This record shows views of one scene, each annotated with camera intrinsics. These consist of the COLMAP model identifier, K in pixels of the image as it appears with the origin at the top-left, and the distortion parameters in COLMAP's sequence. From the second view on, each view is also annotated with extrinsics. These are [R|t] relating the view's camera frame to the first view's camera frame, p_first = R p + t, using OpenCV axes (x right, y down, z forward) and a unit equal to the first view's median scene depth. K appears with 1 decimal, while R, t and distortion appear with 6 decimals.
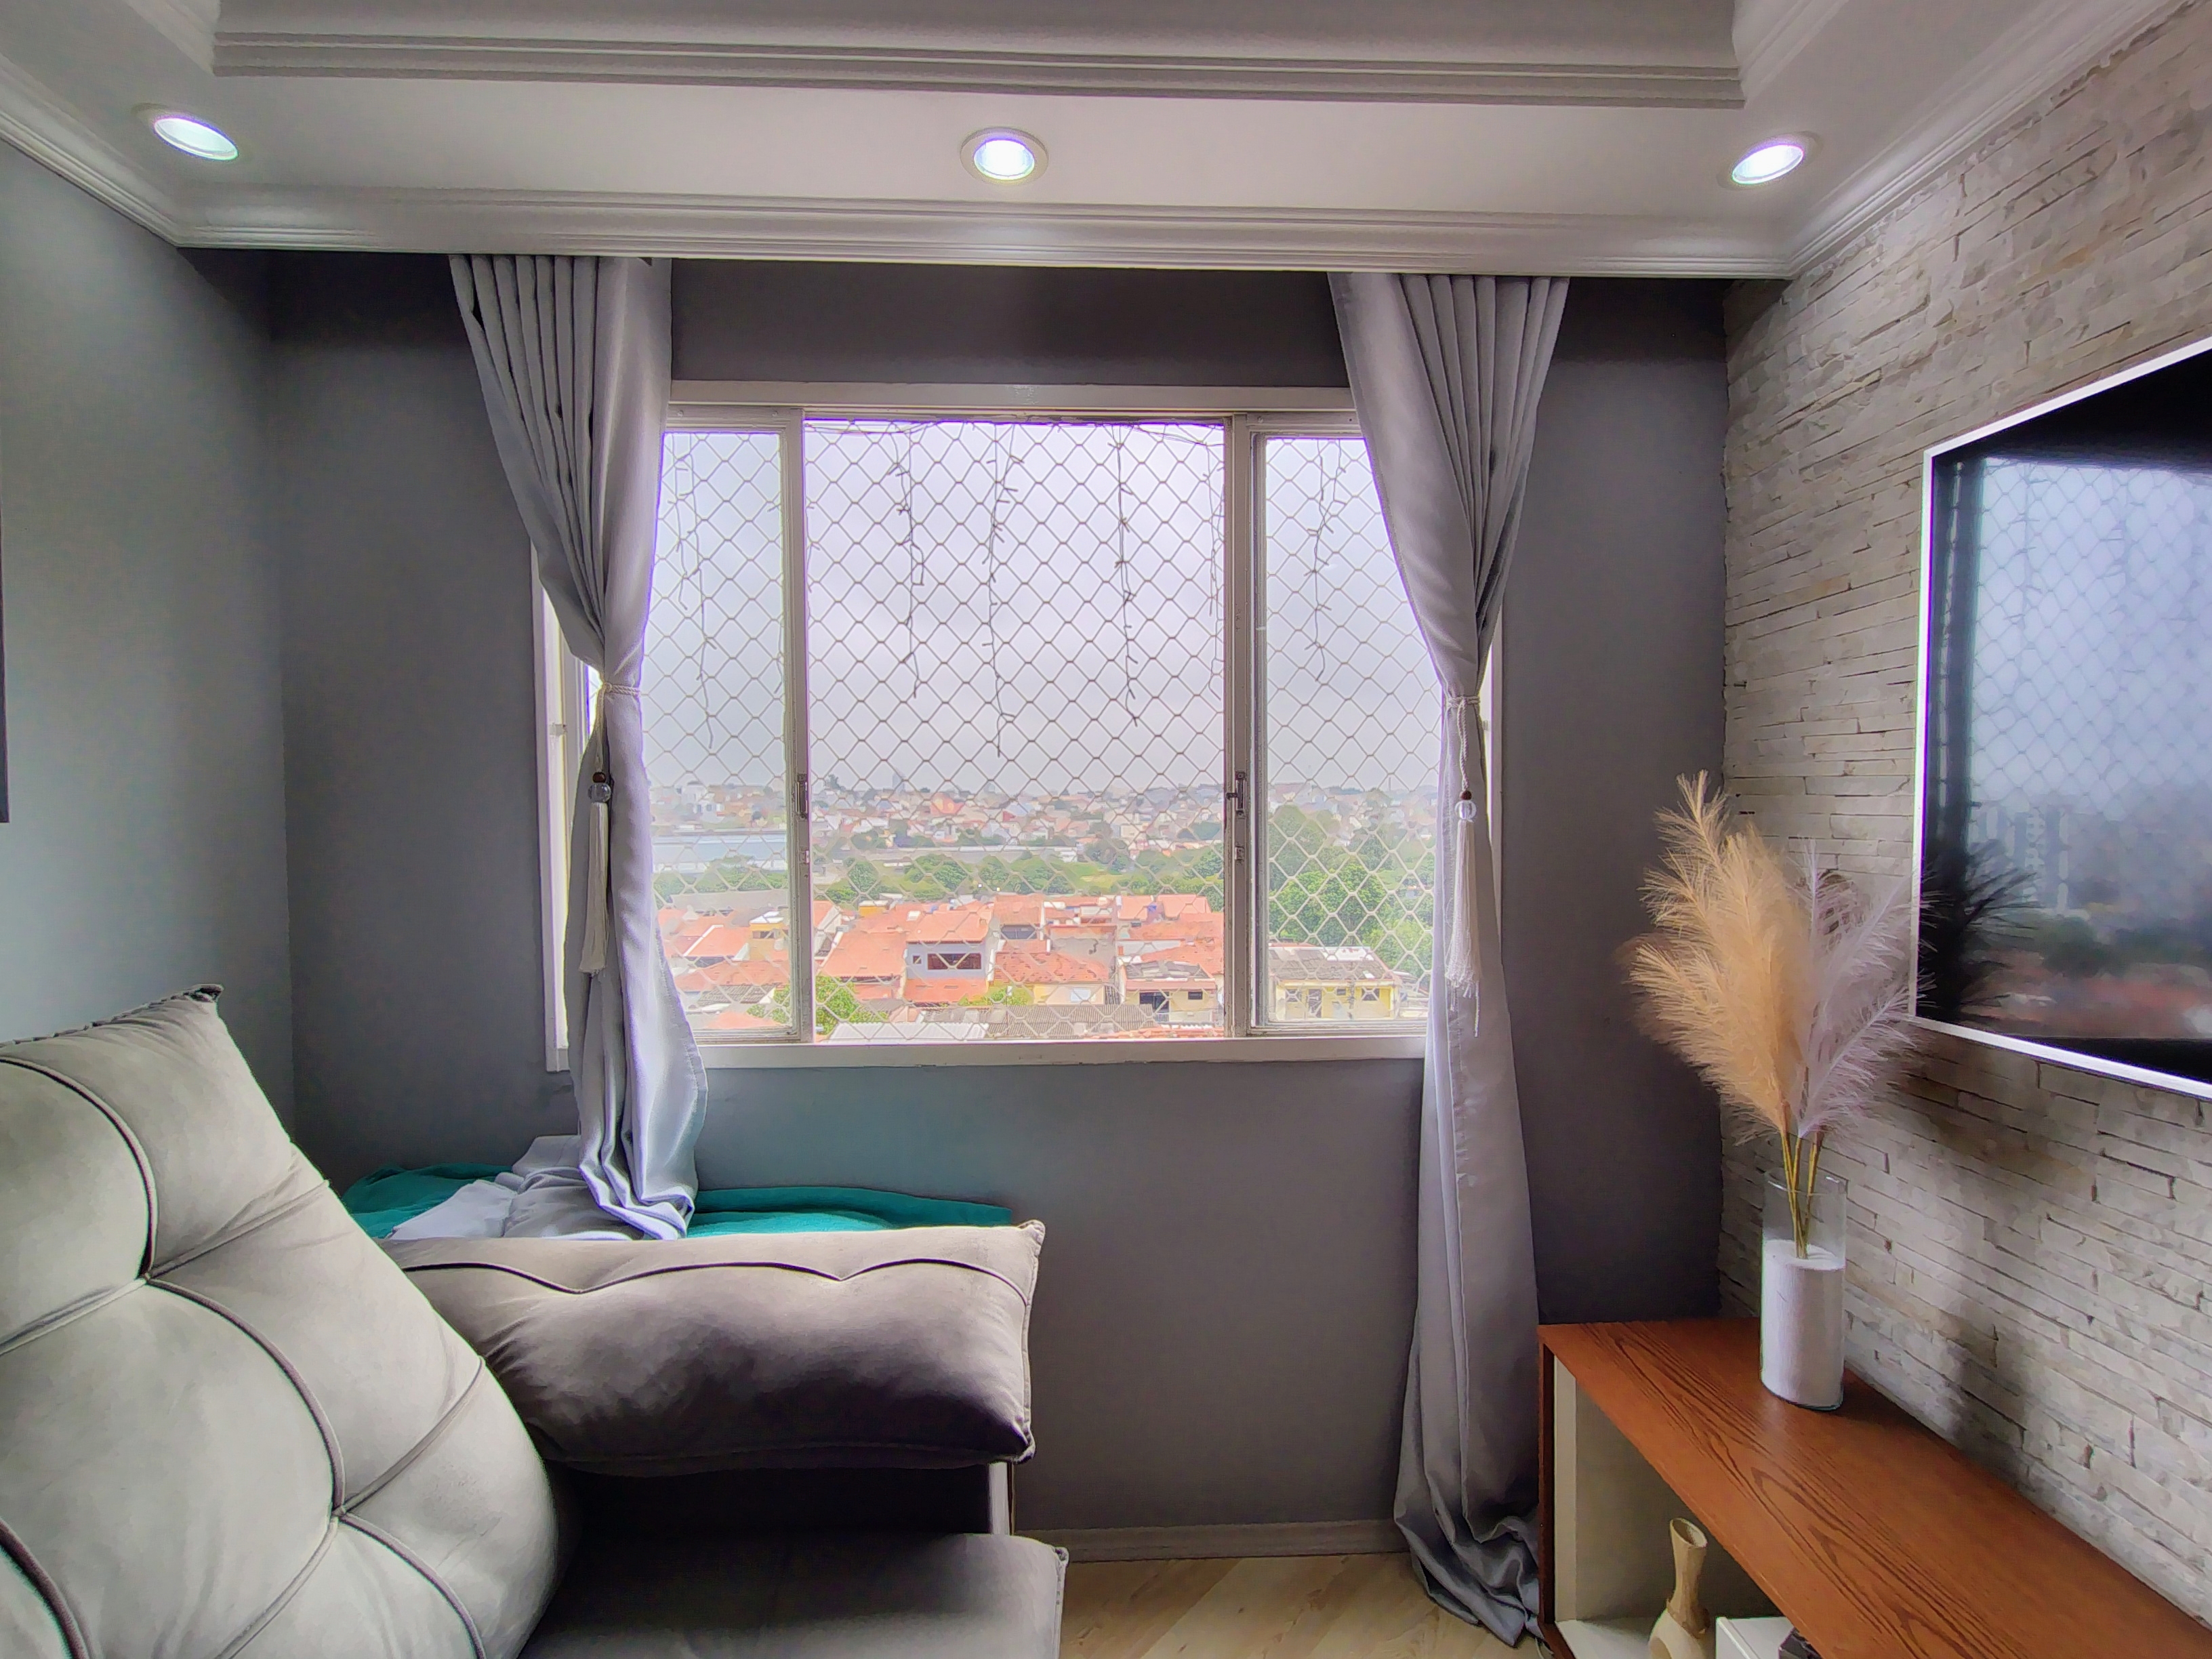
lens RADIAL K [[1003.6, 0, 1102.4], [0, 1003.6, 836.6], [0, 0, 1]] dist [-0.004035, 0.001340]
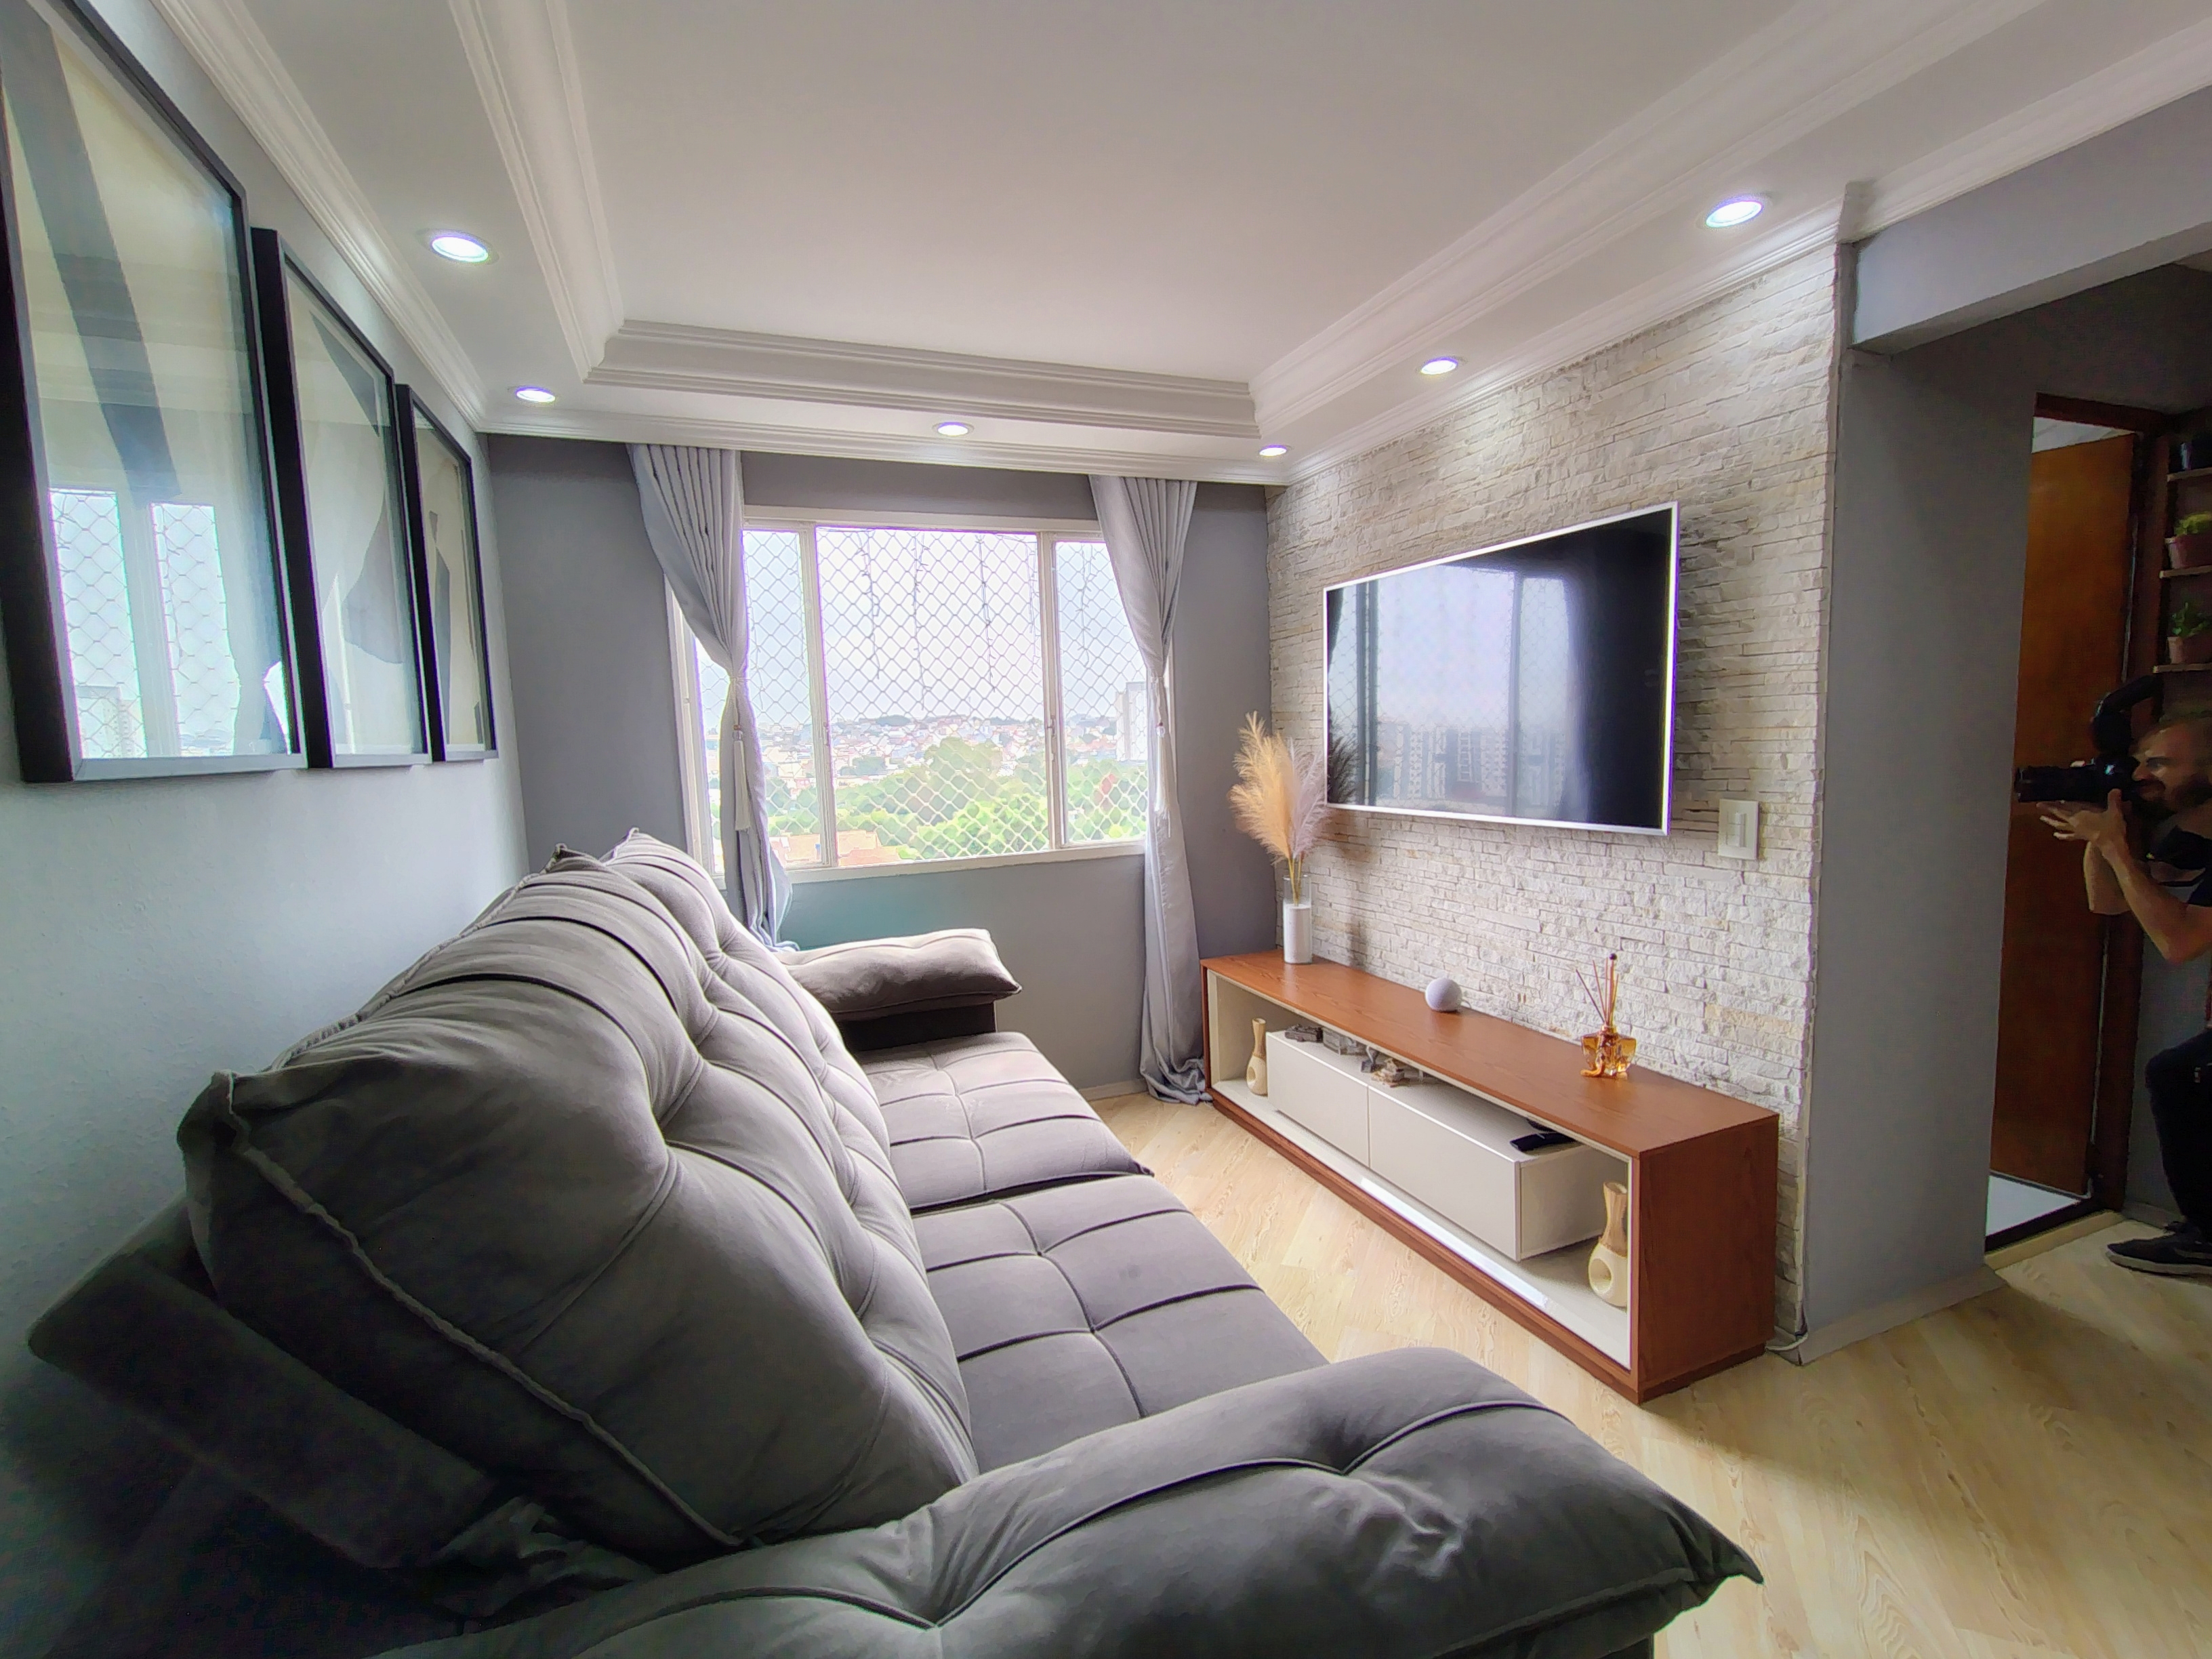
lens RADIAL K [[1003.6, 0, 1104.7], [0, 1003.6, 837.8], [0, 0, 1]] dist [-0.004035, 0.001340]
pose [[0.944143, -0.063933, 0.323275, -0.477507], [0.041760, 0.996303, 0.075072, 0.035919], [-0.326879, -0.057378, 0.943323, -1.035119]]
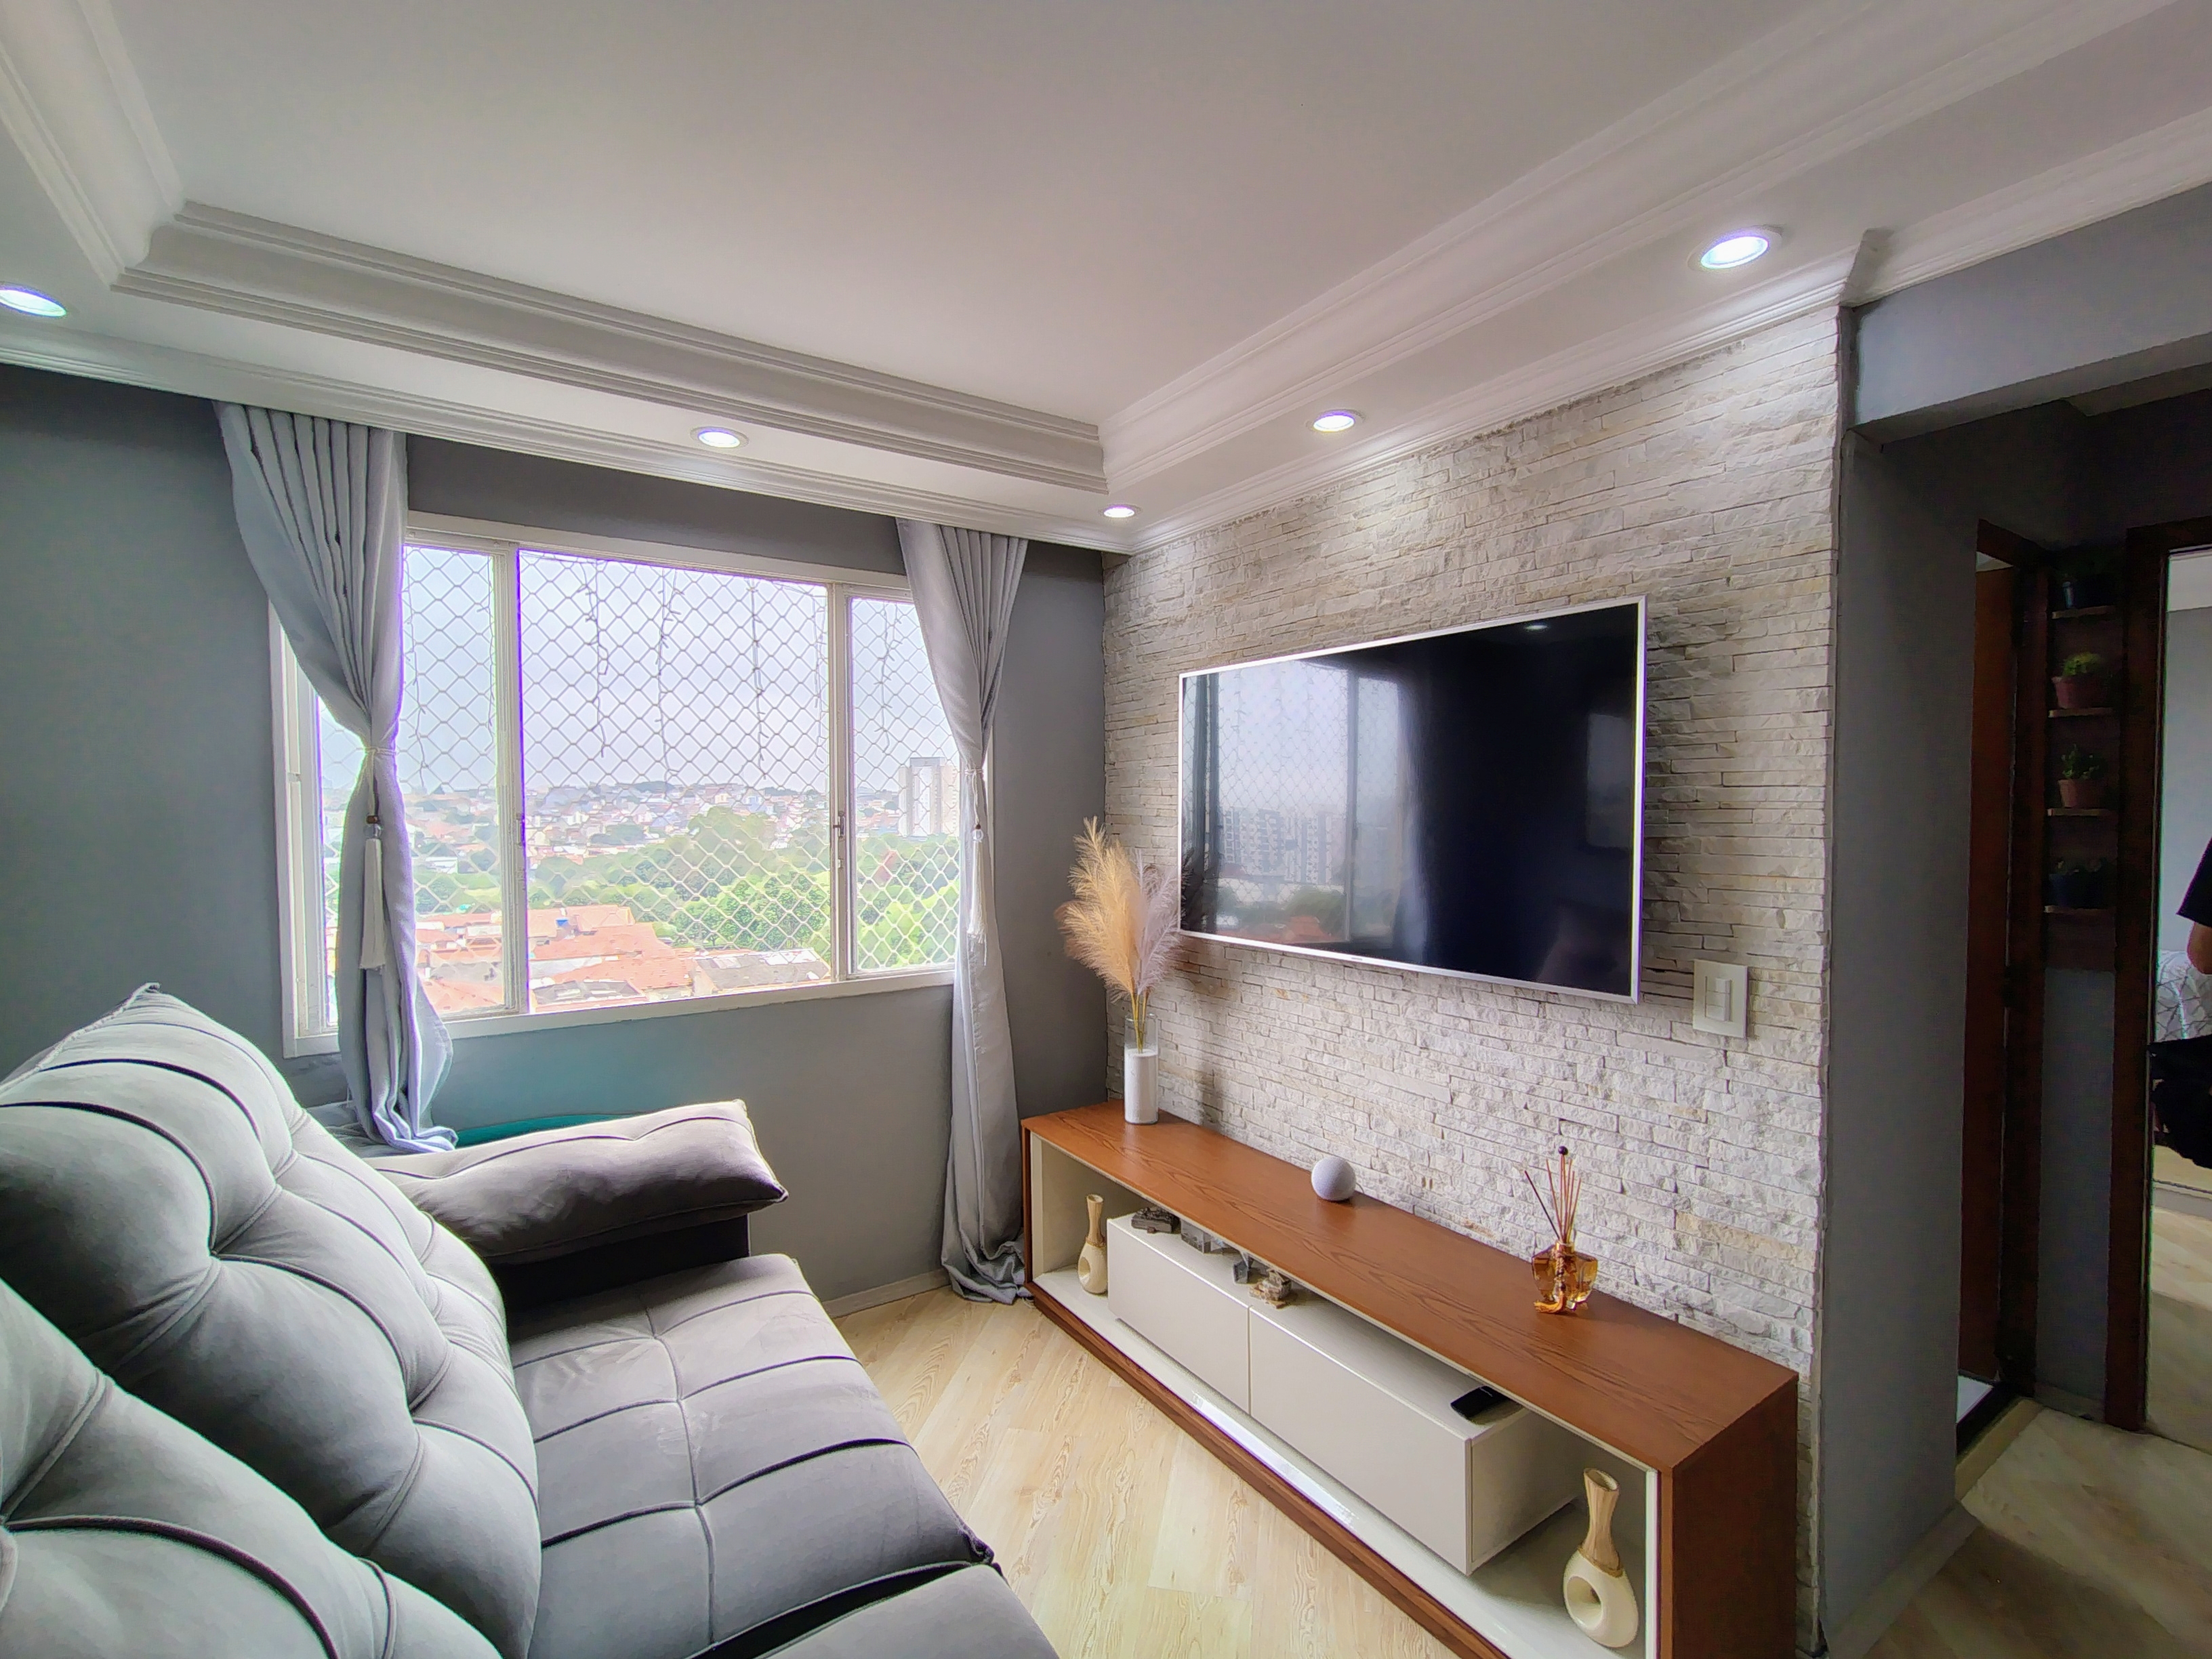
lens RADIAL K [[1003.6, 0, 1108.2], [0, 1003.6, 837.0], [0, 0, 1]] dist [-0.004035, 0.001340]
pose [[0.851440, -0.014169, 0.524260, -0.373833], [0.014569, 0.999888, 0.003362, -0.027037], [-0.524249, 0.004775, 0.851552, -0.625176]]
